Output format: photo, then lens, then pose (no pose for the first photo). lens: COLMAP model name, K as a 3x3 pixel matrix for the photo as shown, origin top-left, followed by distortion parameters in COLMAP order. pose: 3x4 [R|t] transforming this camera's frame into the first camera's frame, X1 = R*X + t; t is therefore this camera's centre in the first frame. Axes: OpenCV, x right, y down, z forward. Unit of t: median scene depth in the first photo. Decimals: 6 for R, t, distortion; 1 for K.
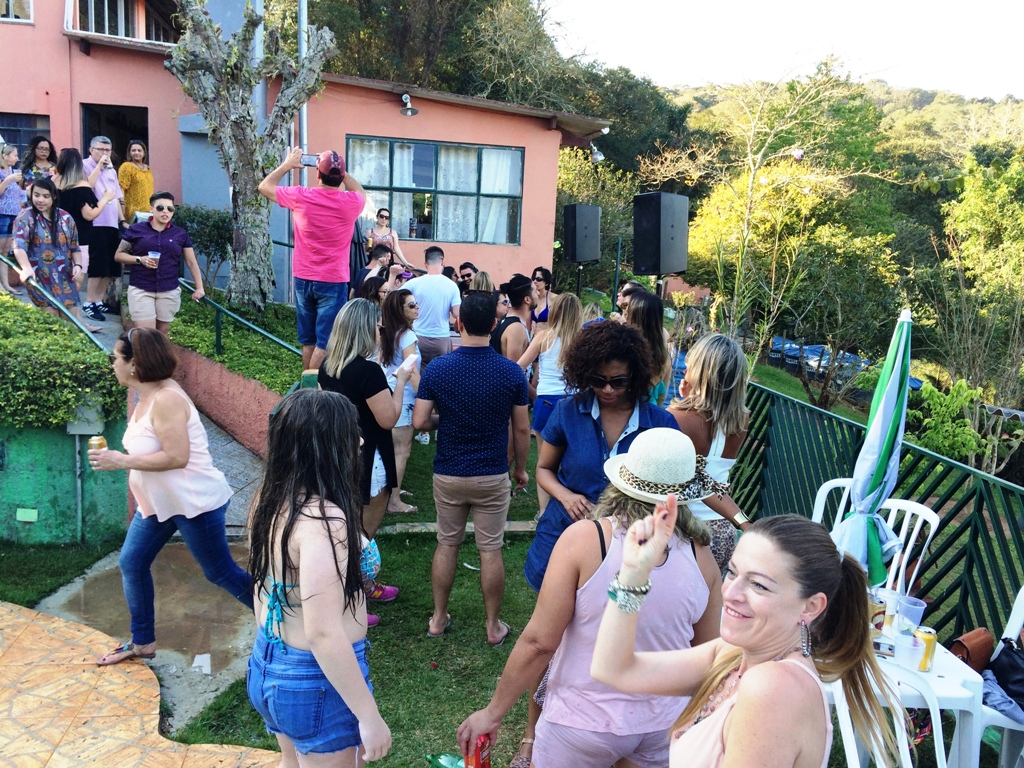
lens RADIAL K [[862.8, 0, 513.0], [0, 862.8, 353.0], [0, 0, 1]] dist [0.113371, -0.110784]
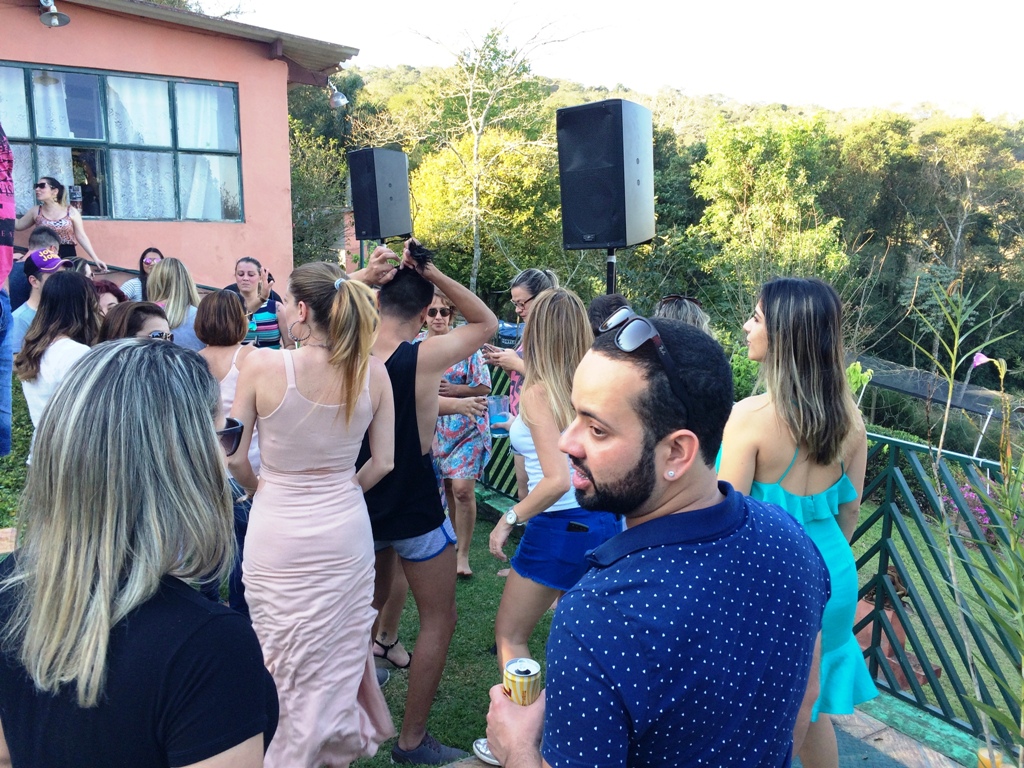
lens RADIAL K [[874.9, 0, 509.2], [0, 874.9, 377.4], [0, 0, 1]] dist [0.088391, -0.112709]
pose [[0.934961, -0.094967, 0.341803, -0.049807], [0.079145, 0.995057, 0.059975, -0.022115], [-0.345810, -0.029022, 0.937856, 0.231845]]
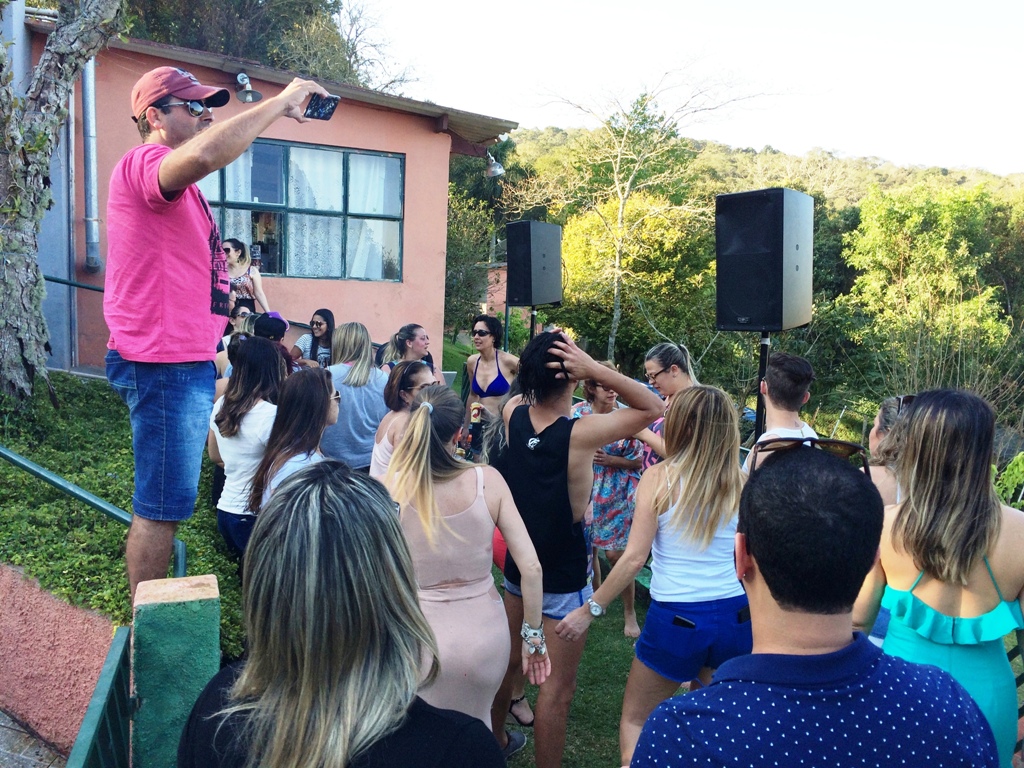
lens RADIAL K [[879.4, 0, 525.5], [0, 879.4, 373.3], [0, 0, 1]] dist [0.117147, -0.158867]
pose [[0.974989, -0.029241, 0.220320, -0.060835], [0.033678, 0.999298, -0.016408, -0.027084], [-0.219685, 0.023418, 0.975290, 0.217815]]
